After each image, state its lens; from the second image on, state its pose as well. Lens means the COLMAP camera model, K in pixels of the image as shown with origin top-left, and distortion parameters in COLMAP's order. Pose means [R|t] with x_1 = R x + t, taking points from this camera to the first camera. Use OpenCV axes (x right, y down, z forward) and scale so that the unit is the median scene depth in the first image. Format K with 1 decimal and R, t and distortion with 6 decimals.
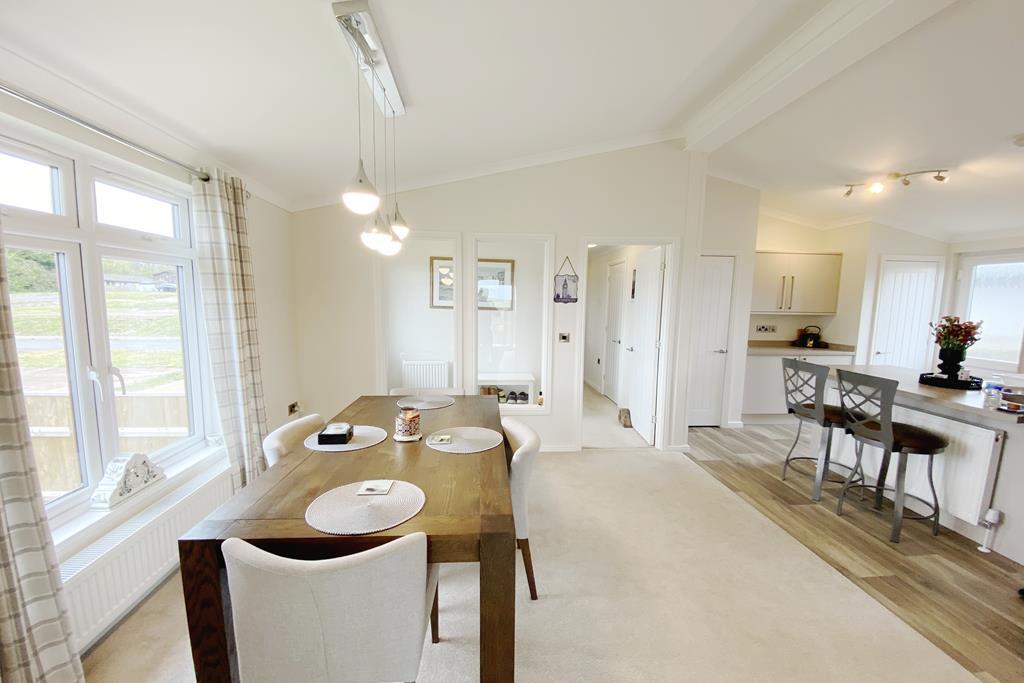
lens RADIAL K [[414.1, 0, 512.6], [0, 414.1, 354.2], [0, 0, 1]] dist [0.027998, -0.023377]
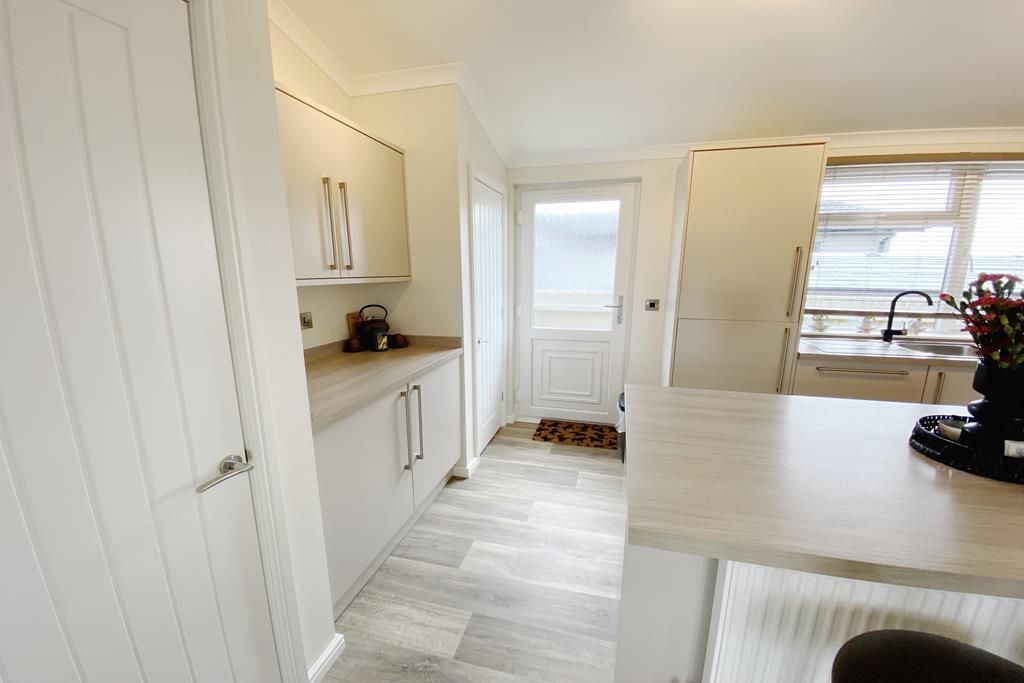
lens RADIAL K [[414.1, 0, 512.6], [0, 414.1, 354.2], [0, 0, 1]] dist [0.027998, -0.023377]
pose [[0.332659, -0.204895, 0.920519, 0.429424], [0.126282, 0.976999, 0.171830, -0.099765], [-0.934554, 0.059084, 0.350882, 0.922897]]
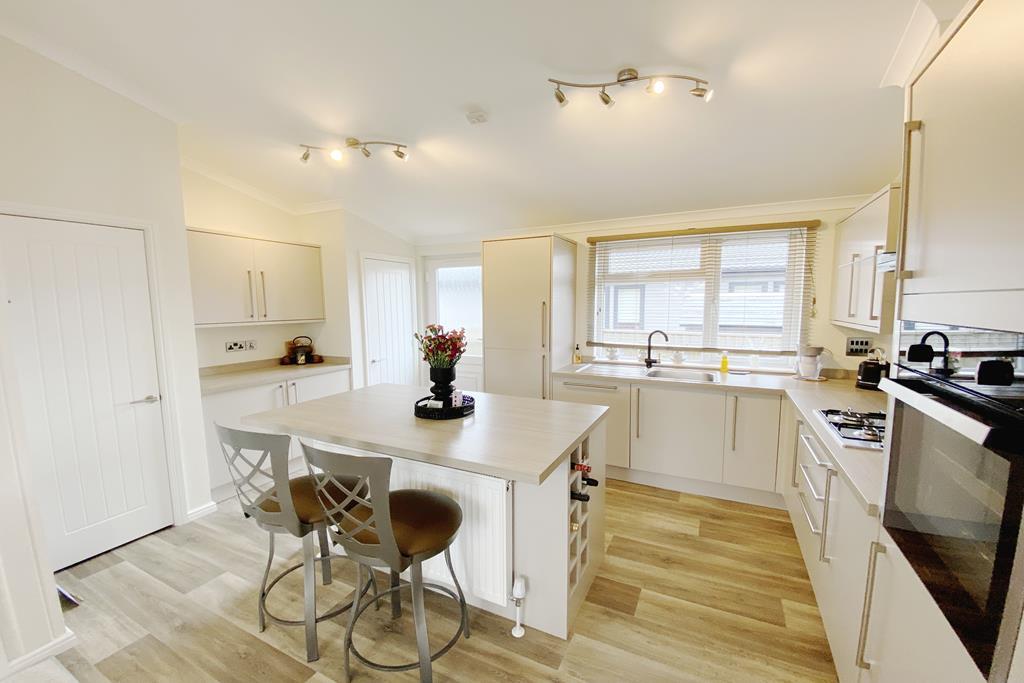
lens RADIAL K [[413.1, 0, 508.7], [0, 413.1, 348.0], [0, 0, 1]] dist [0.026881, -0.023471]
pose [[0.518438, -0.109638, 0.848057, 0.344222], [0.124329, 0.990873, 0.052096, -0.052055], [-0.846029, 0.078429, 0.527337, 0.351909]]
